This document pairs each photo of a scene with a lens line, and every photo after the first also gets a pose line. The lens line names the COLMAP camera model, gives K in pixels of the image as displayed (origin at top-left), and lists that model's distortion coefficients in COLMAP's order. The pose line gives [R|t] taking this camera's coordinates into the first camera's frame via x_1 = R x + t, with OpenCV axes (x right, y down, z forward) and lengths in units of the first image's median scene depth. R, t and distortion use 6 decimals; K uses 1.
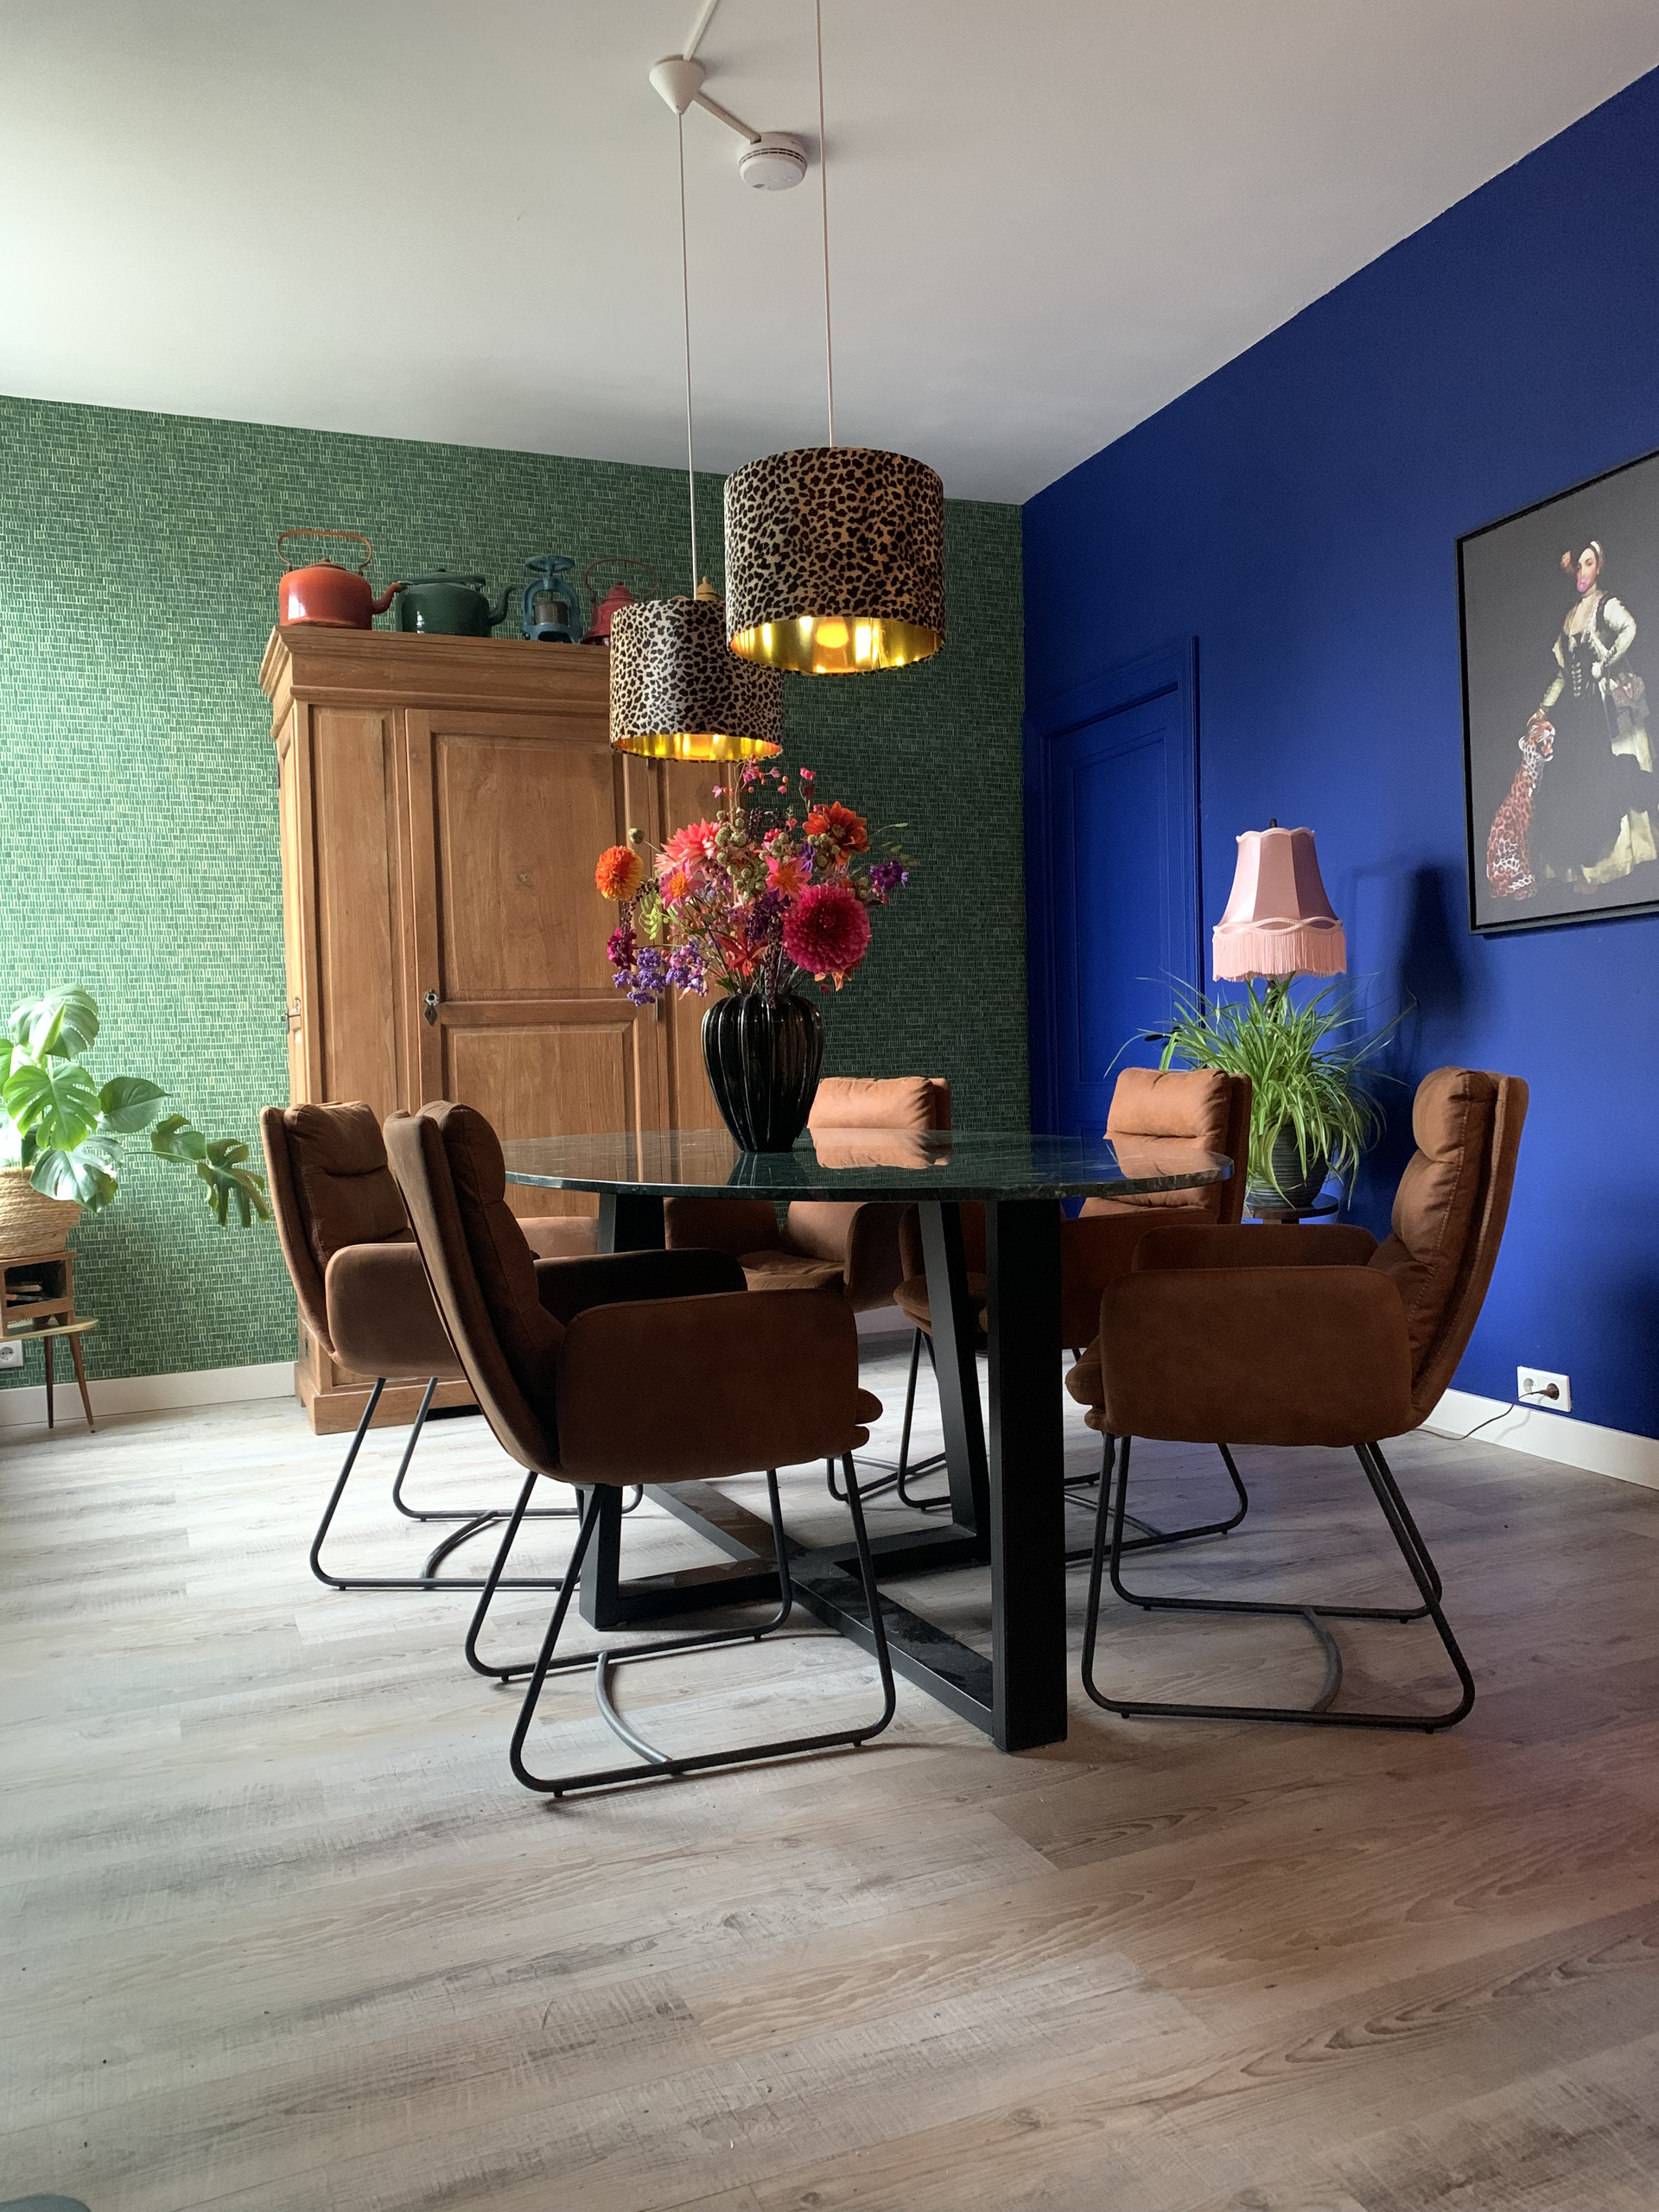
lens RADIAL K [[1694.0, 0, 841.0], [0, 1694.0, 1081.3], [0, 0, 1]] dist [0.038576, -0.049514]
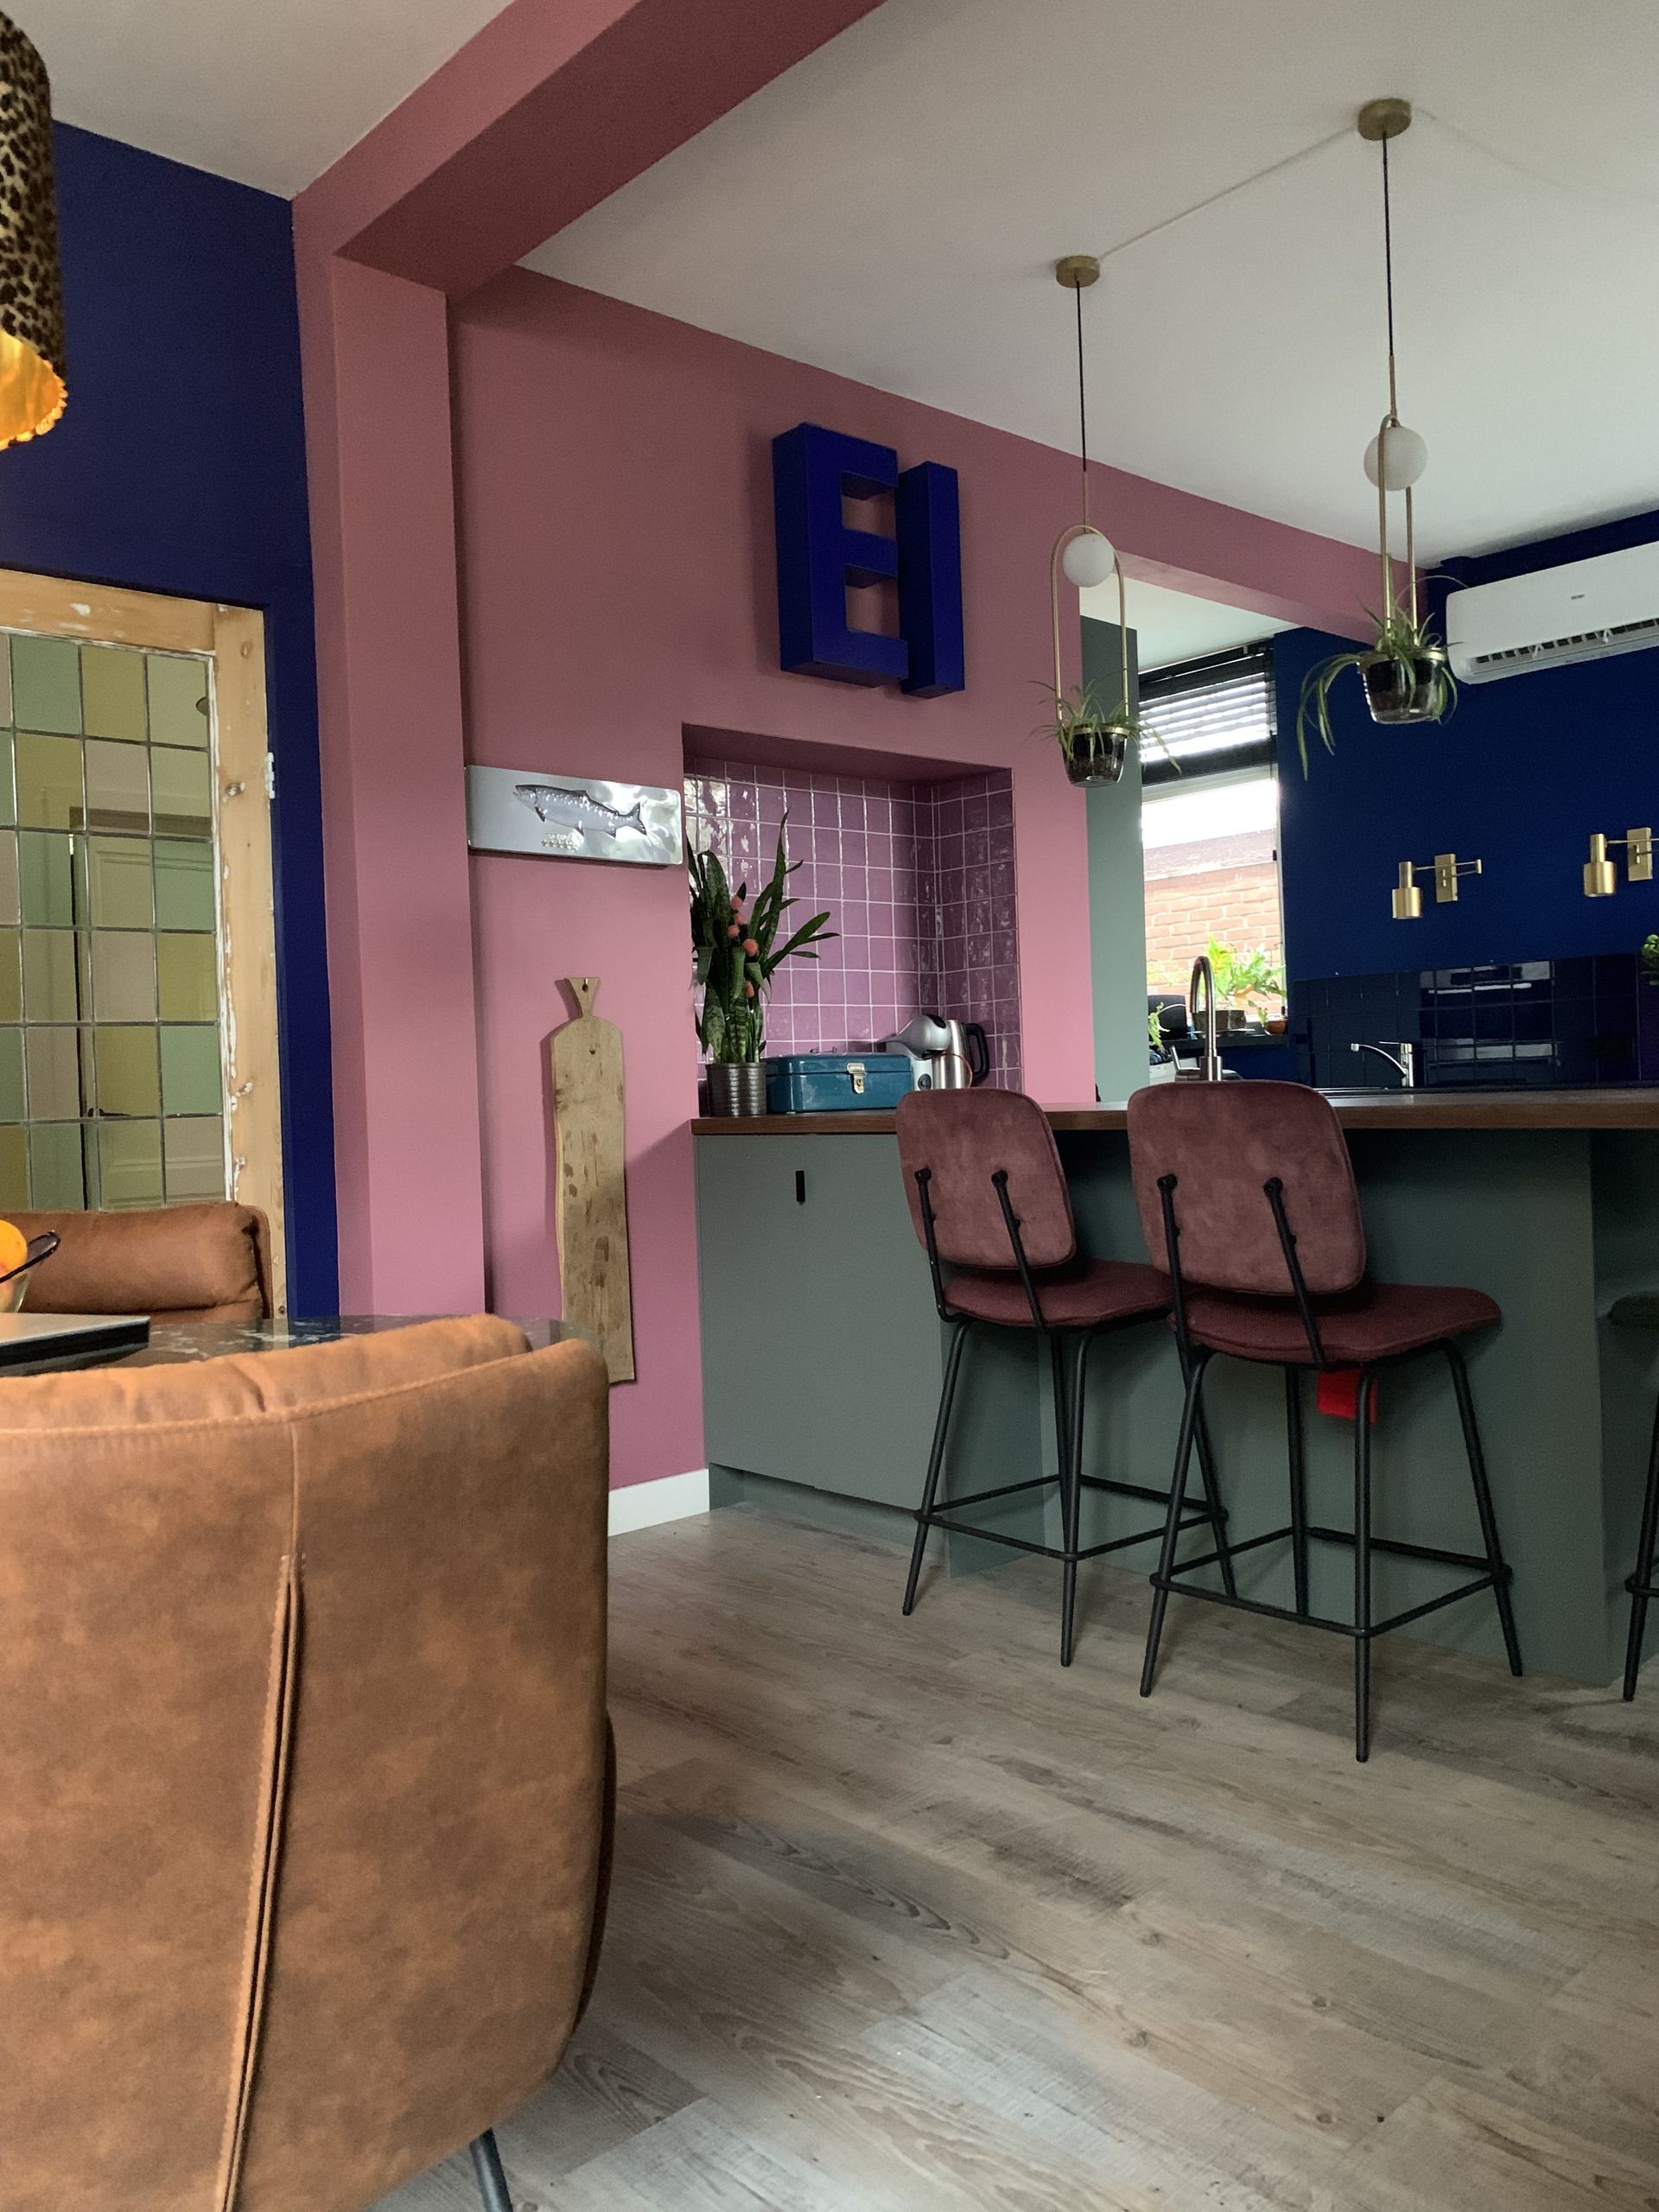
lens RADIAL K [[1694.0, 0, 849.4], [0, 1694.0, 1090.5], [0, 0, 1]] dist [0.038576, -0.049514]
pose [[-0.351575, 0.044176, 0.935117, -0.465562], [0.061003, 0.997844, -0.024204, -0.017489], [-0.934170, 0.048536, -0.353512, 0.763166]]
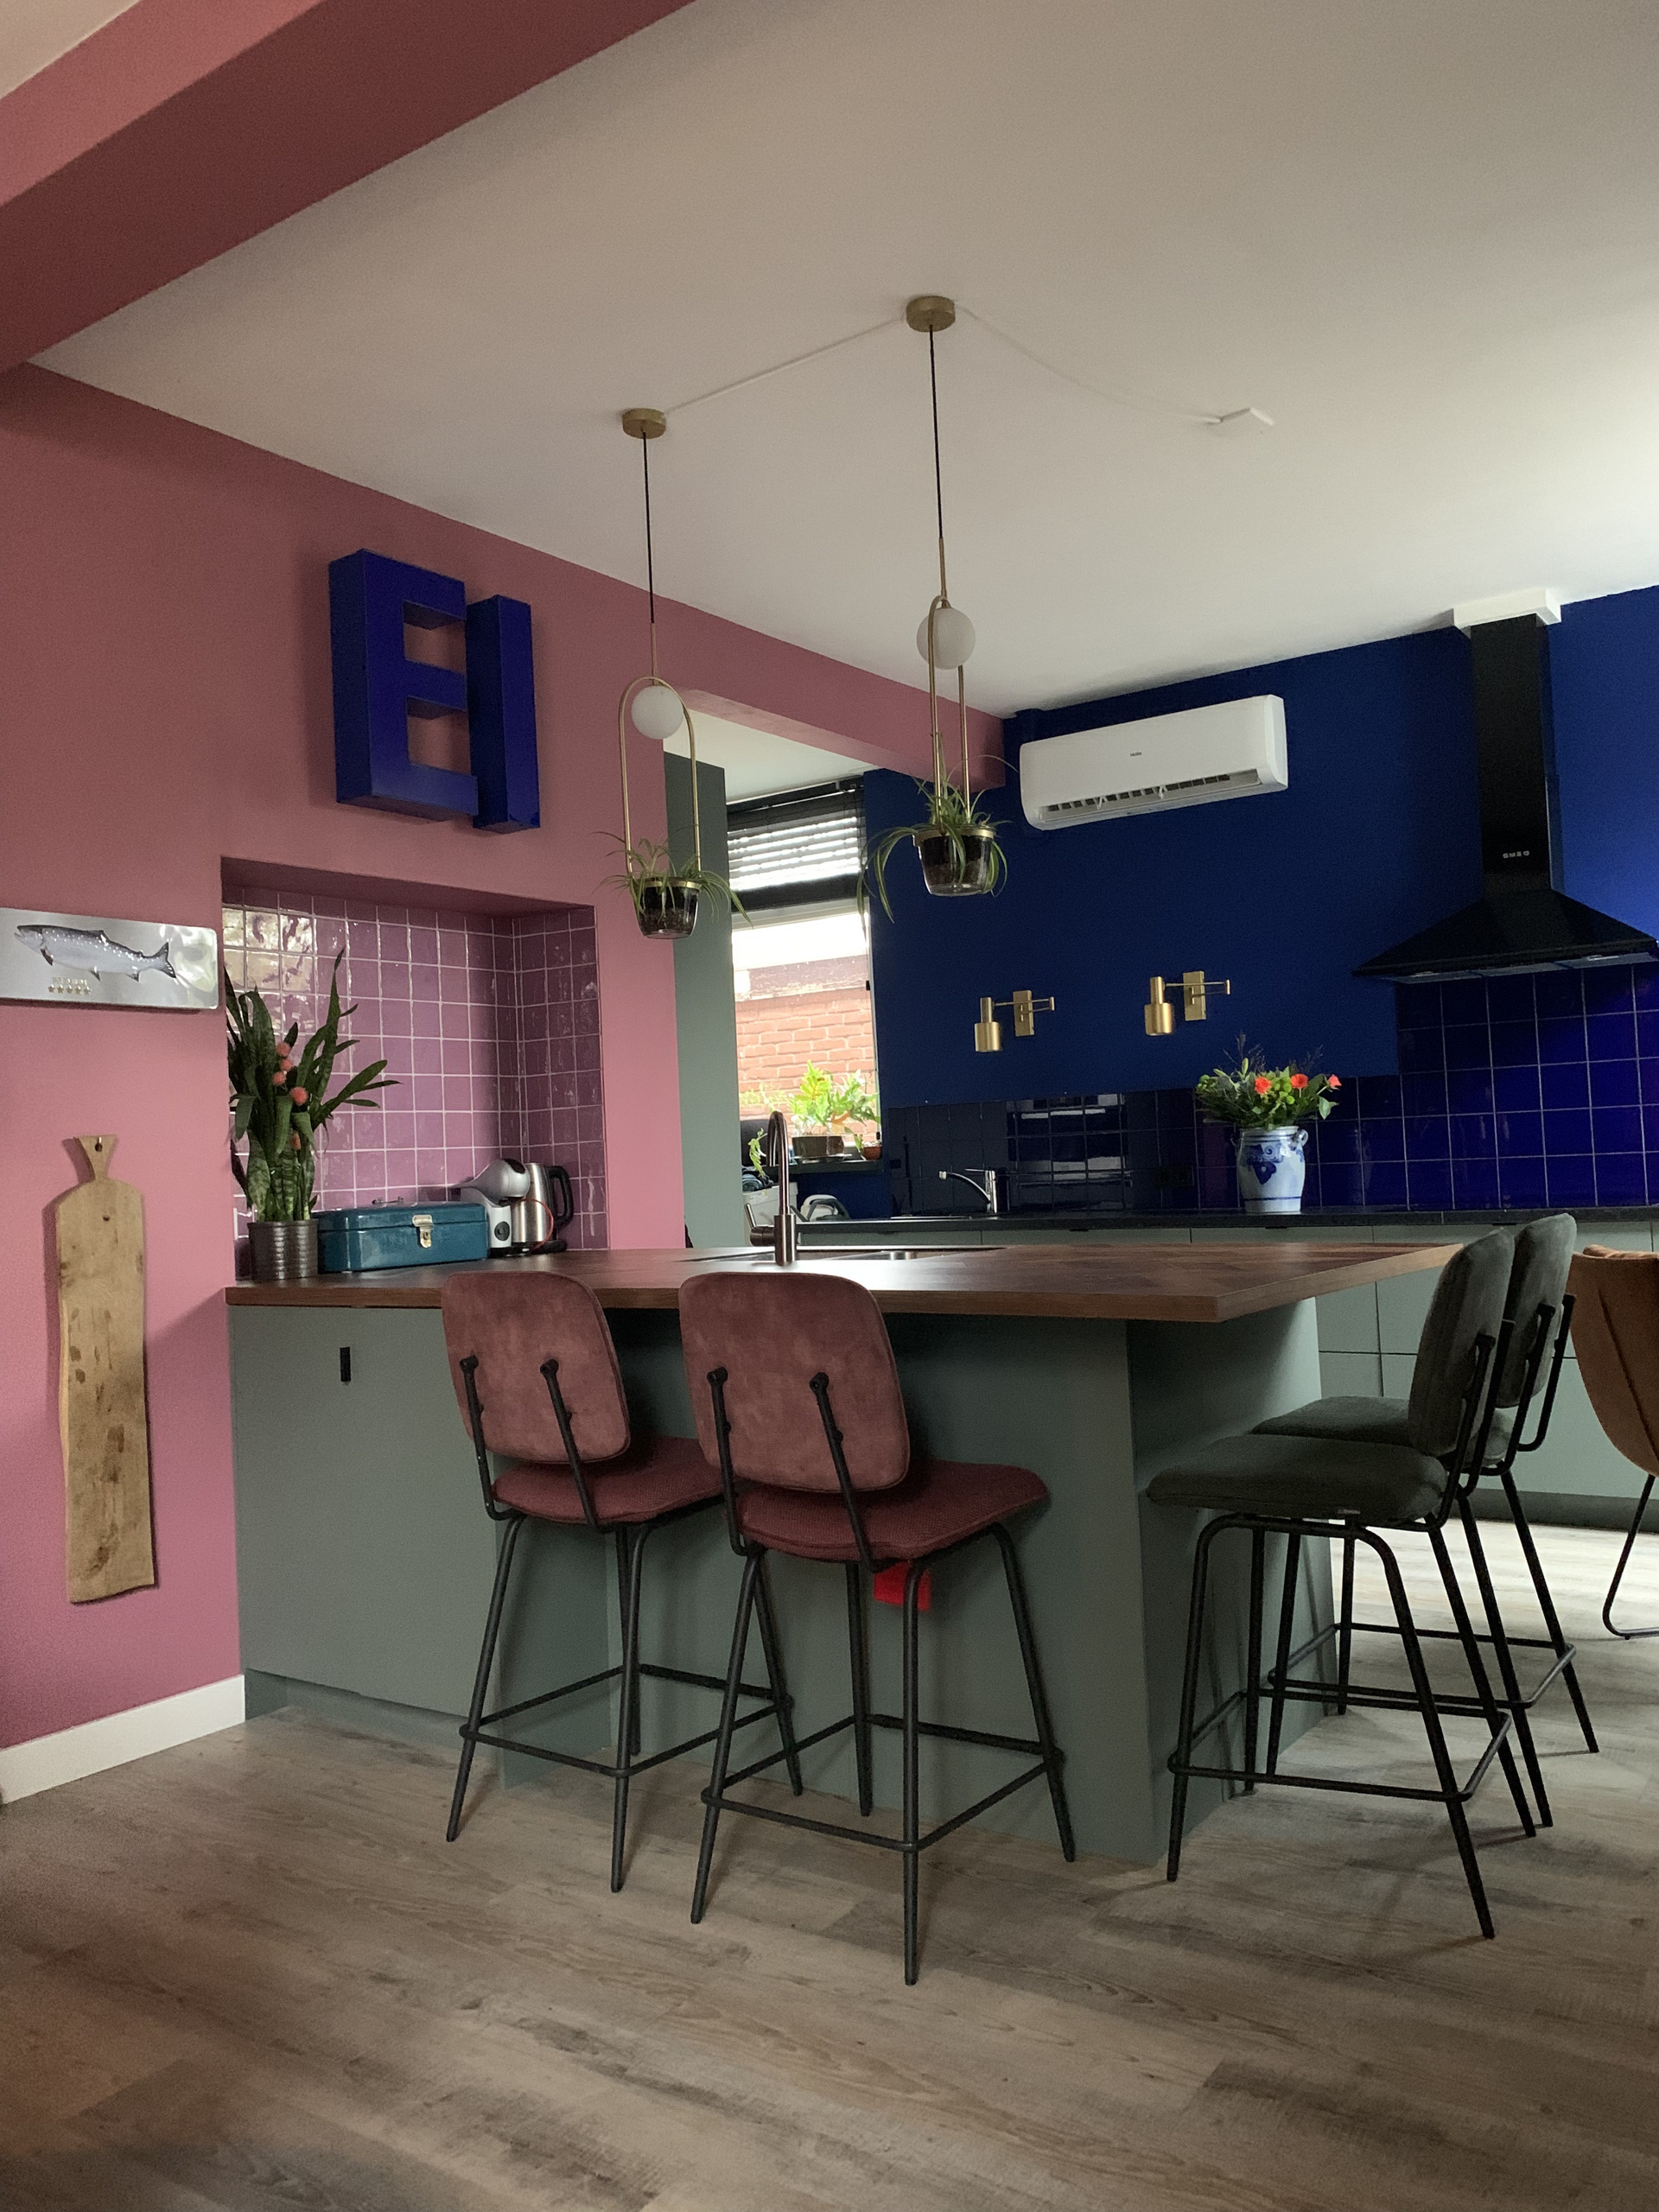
lens RADIAL K [[1694.0, 0, 856.1], [0, 1694.0, 1095.7], [0, 0, 1]] dist [0.038576, -0.049514]
pose [[-0.547948, 0.091112, 0.831536, -0.452988], [0.074413, 0.995419, -0.060034, -0.063262], [-0.833196, 0.028981, -0.552218, 0.706388]]
